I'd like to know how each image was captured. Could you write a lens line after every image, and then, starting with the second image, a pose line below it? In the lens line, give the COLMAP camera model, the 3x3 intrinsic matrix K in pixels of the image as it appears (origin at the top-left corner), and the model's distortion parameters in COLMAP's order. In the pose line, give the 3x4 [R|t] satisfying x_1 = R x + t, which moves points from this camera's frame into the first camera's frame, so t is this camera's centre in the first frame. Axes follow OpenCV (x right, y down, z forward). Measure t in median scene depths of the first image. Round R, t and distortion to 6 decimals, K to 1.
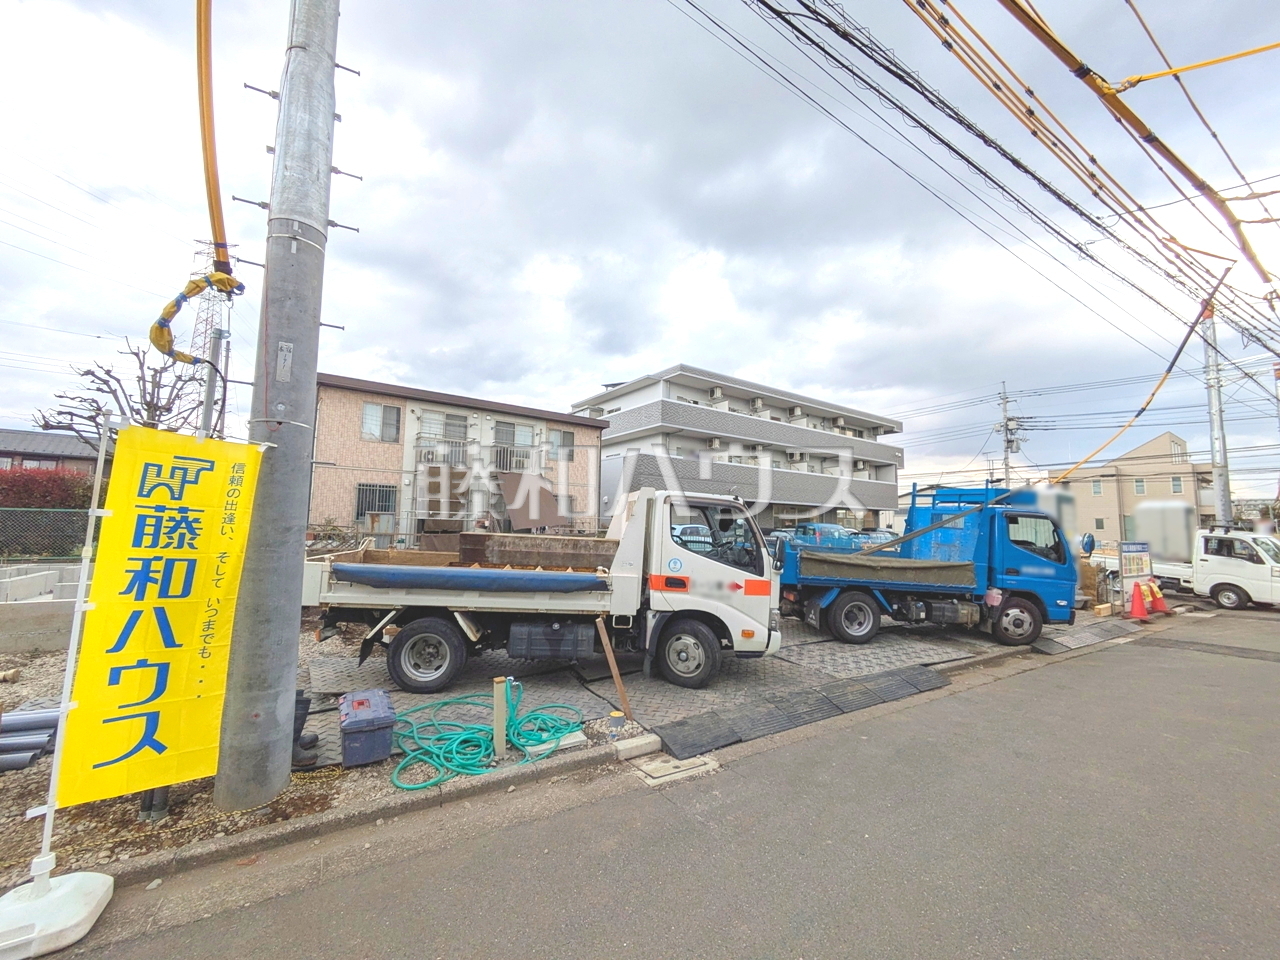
lens RADIAL K [[506.4, 0, 636.1], [0, 506.4, 467.8], [0, 0, 1]] dist [-0.002615, 0.002661]
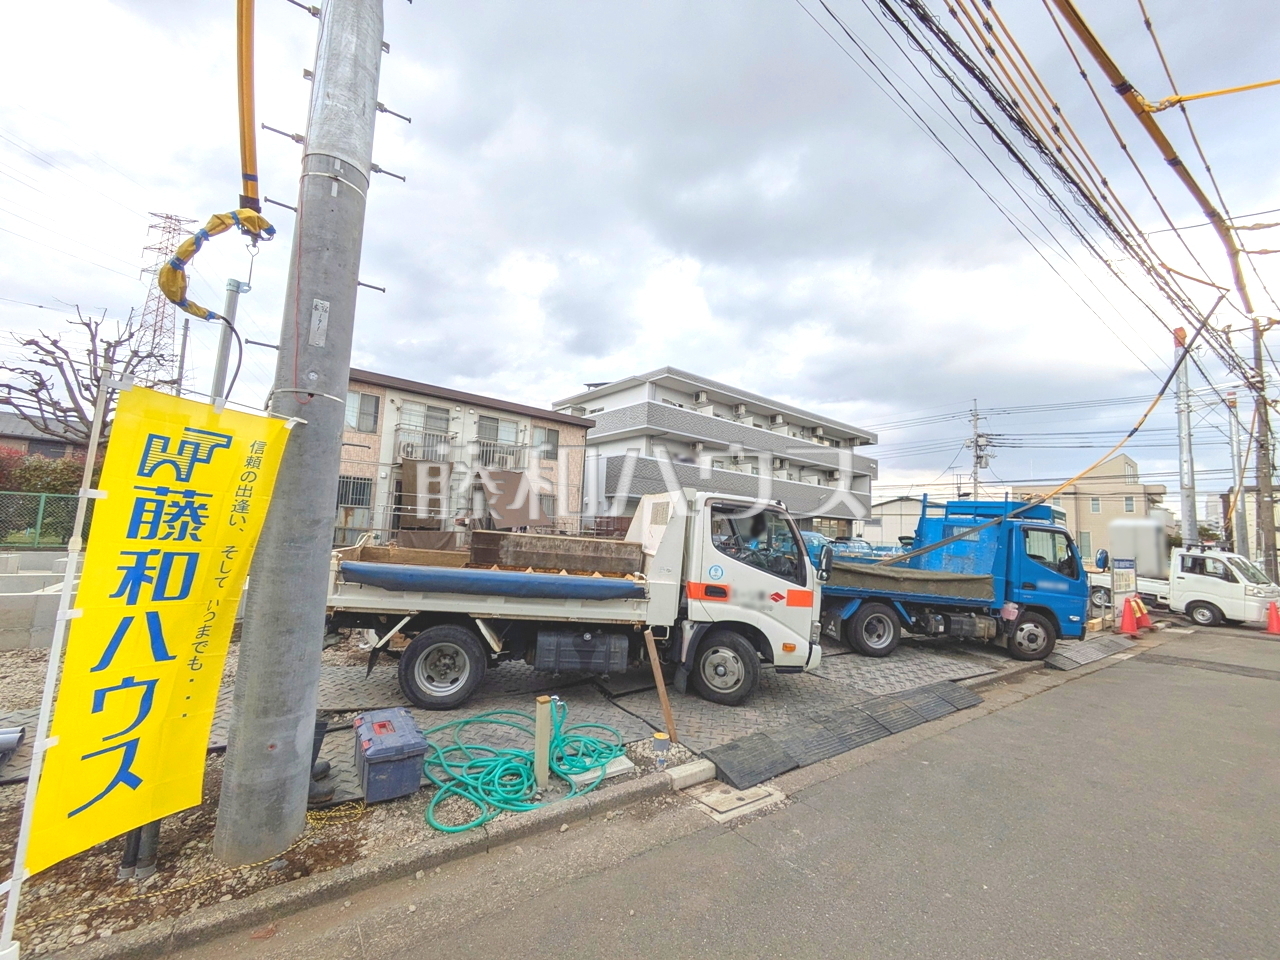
lens RADIAL K [[506.4, 0, 638.3], [0, 506.4, 466.1], [0, 0, 1]] dist [-0.002615, 0.002661]
pose [[0.997449, 0.037184, 0.060938, -0.137617], [-0.036664, 0.999281, -0.009631, 0.012105], [-0.061253, 0.007372, 0.998095, 0.084633]]
